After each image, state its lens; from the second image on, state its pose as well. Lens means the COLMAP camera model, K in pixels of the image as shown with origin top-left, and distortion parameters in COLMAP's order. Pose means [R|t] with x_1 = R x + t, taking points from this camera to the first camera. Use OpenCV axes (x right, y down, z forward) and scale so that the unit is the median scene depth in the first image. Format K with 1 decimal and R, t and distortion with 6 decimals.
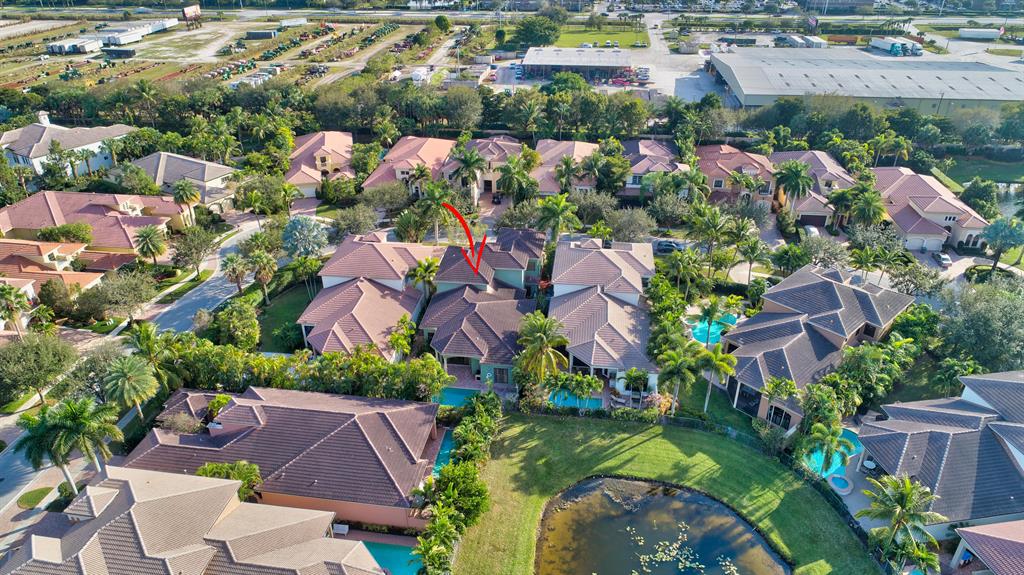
lens RADIAL K [[684.9, 0, 512.0], [0, 684.9, 287.5], [0, 0, 1]] dist [-0.003685, -0.002688]
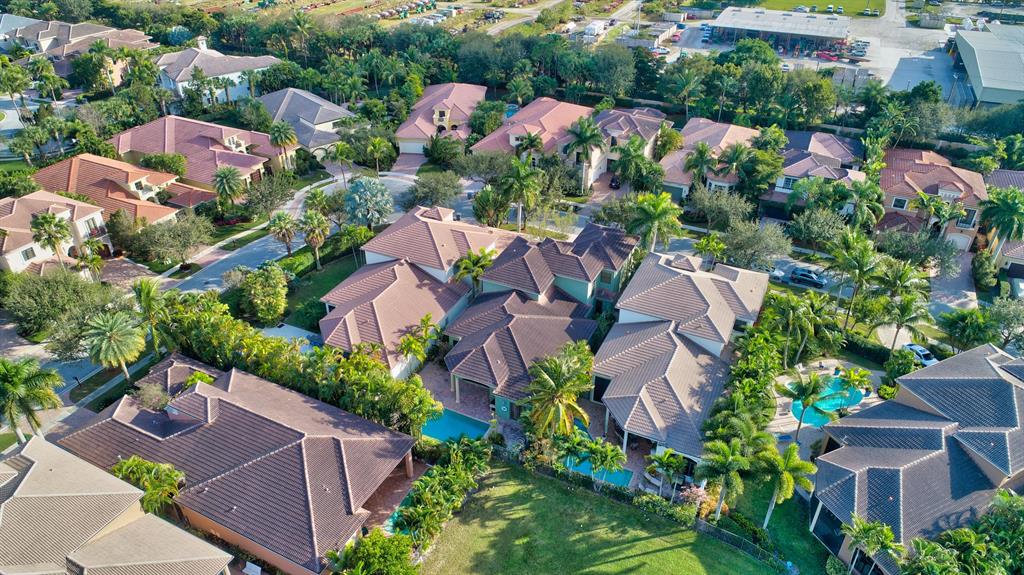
lens RADIAL K [[684.4, 0, 511.1], [0, 684.4, 290.0], [0, 0, 1]] dist [-0.005358, -0.003284]
pose [[0.949740, 0.175359, -0.259311, 0.115195], [-0.158046, 0.983650, 0.086344, -0.059410], [0.270212, -0.041021, 0.961926, 0.160725]]
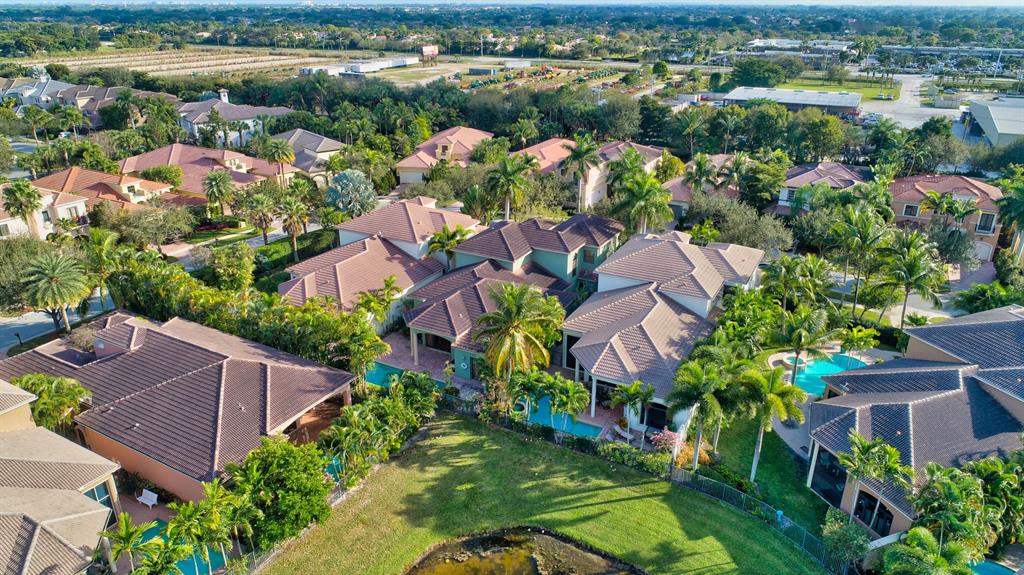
lens RADIAL K [[684.4, 0, 511.1], [0, 684.4, 290.0], [0, 0, 1]] dist [-0.005358, -0.003284]
pose [[0.932841, 0.145914, -0.329419, 0.174449], [-0.180080, 0.980748, -0.075528, 0.067261], [0.312057, 0.129778, 0.941158, 0.224921]]
